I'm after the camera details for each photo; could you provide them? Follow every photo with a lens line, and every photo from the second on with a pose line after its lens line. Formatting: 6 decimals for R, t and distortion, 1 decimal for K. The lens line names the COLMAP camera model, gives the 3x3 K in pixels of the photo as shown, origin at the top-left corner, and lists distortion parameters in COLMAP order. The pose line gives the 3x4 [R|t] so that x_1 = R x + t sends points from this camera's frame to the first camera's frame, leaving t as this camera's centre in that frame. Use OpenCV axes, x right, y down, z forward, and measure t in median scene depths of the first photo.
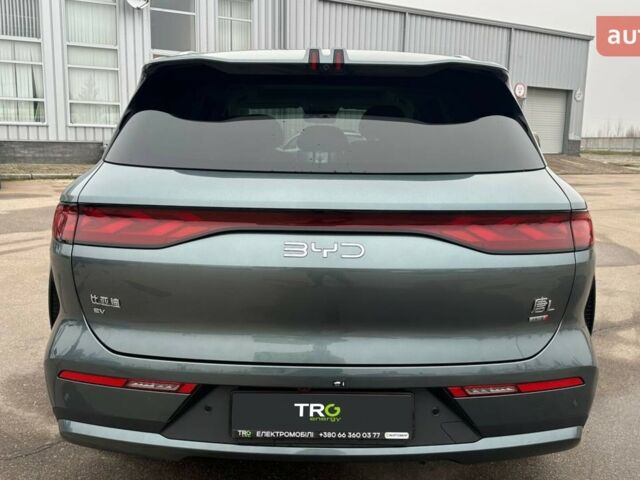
lens RADIAL K [[621.5, 0, 318.5], [0, 621.5, 242.1], [0, 0, 1]] dist [0.026476, 0.000000]
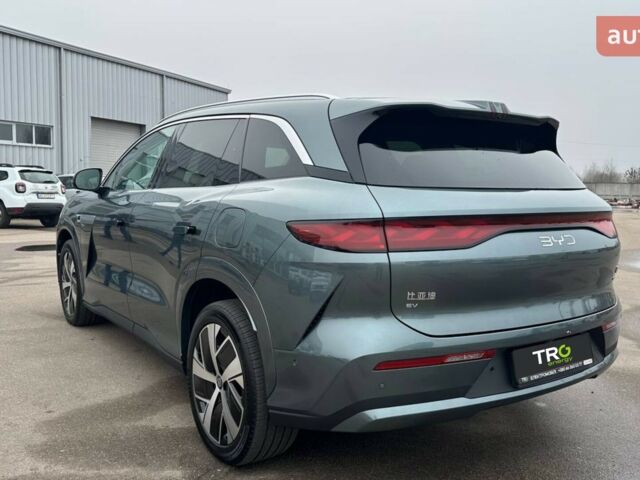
lens RADIAL K [[621.5, 0, 333.3], [0, 621.5, 228.4], [0, 0, 1]] dist [0.026476, 0.000000]
pose [[0.808252, -0.045870, 0.587048, -1.138785], [0.096556, 0.993791, -0.055287, 0.013307], [-0.580866, 0.101369, 0.807662, 0.099414]]
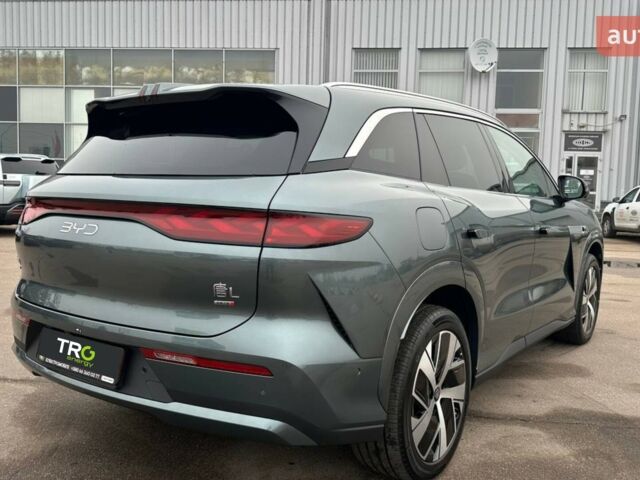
lens RADIAL K [[621.5, 0, 322.6], [0, 621.5, 233.0], [0, 0, 1]] dist [0.026476, 0.000000]
pose [[0.810142, 0.047031, -0.584344, 1.095696], [-0.111219, 0.991004, -0.074435, 0.059121], [0.575587, 0.125293, 0.808085, 0.182883]]
